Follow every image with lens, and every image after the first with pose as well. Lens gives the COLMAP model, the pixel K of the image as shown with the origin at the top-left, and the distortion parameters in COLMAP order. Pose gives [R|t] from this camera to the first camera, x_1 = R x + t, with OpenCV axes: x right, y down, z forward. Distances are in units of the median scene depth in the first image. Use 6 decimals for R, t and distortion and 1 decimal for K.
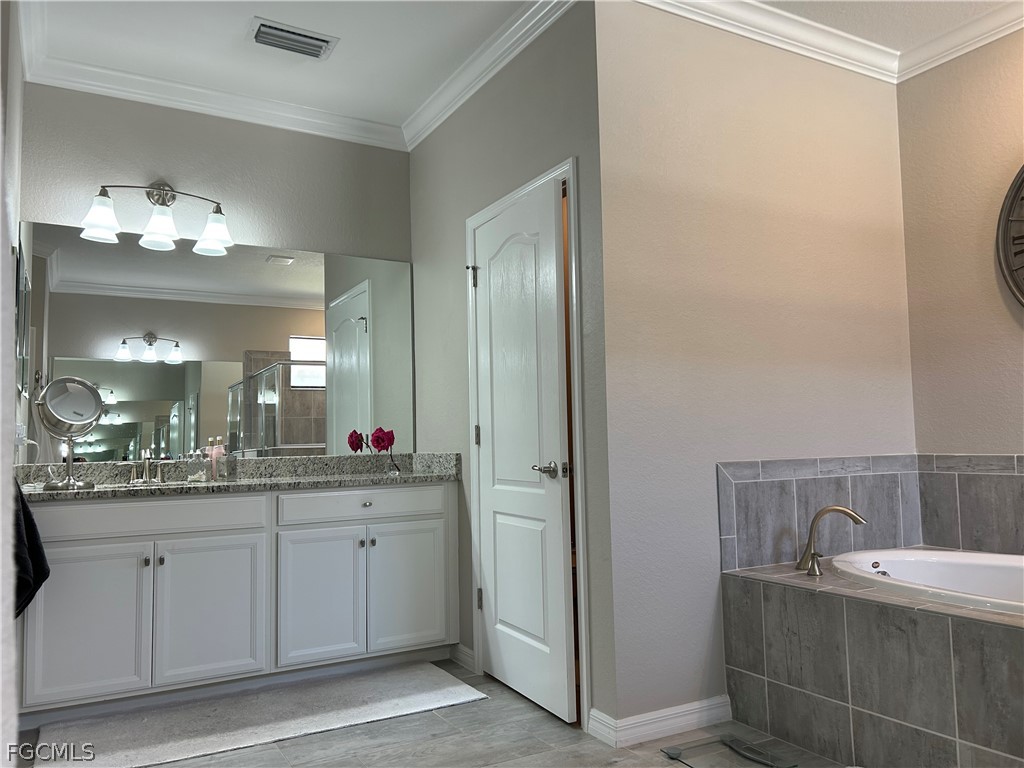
lens RADIAL K [[771.5, 0, 514.0], [0, 771.5, 391.3], [0, 0, 1]] dist [0.072828, -0.068305]
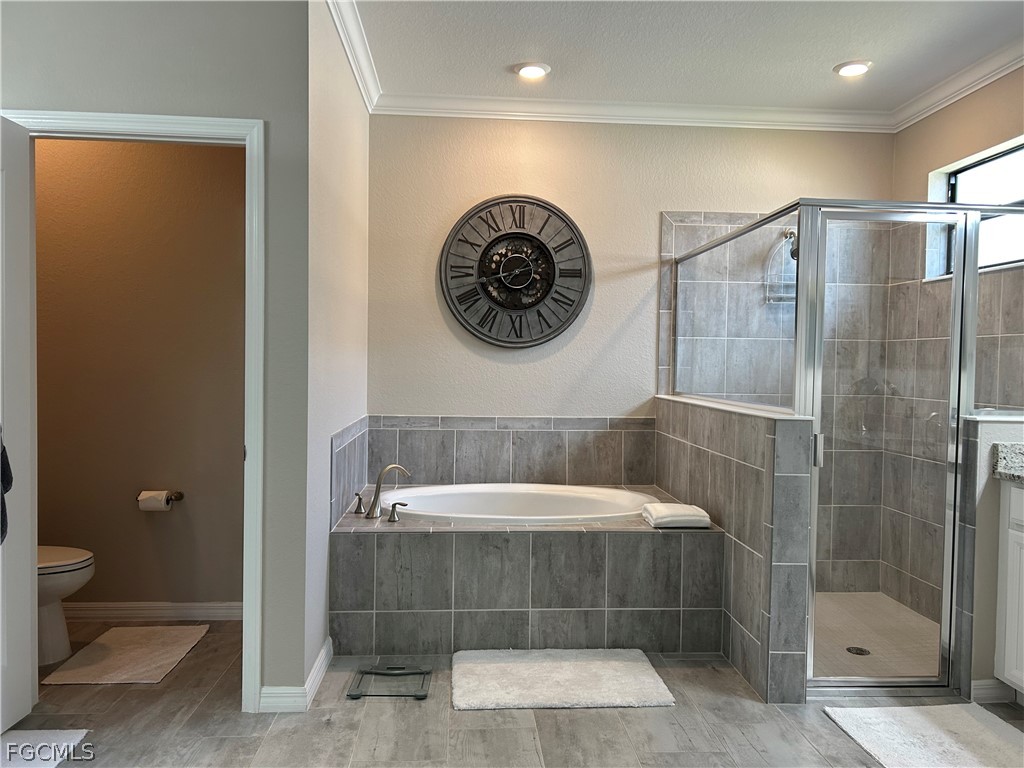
lens RADIAL K [[771.5, 0, 511.5], [0, 771.5, 377.1], [0, 0, 1]] dist [0.072828, -0.068305]
pose [[0.437173, 0.011414, 0.899305, -0.701367], [-0.086630, 0.995804, 0.029474, -0.052714], [-0.895196, -0.090792, 0.436327, 0.321409]]
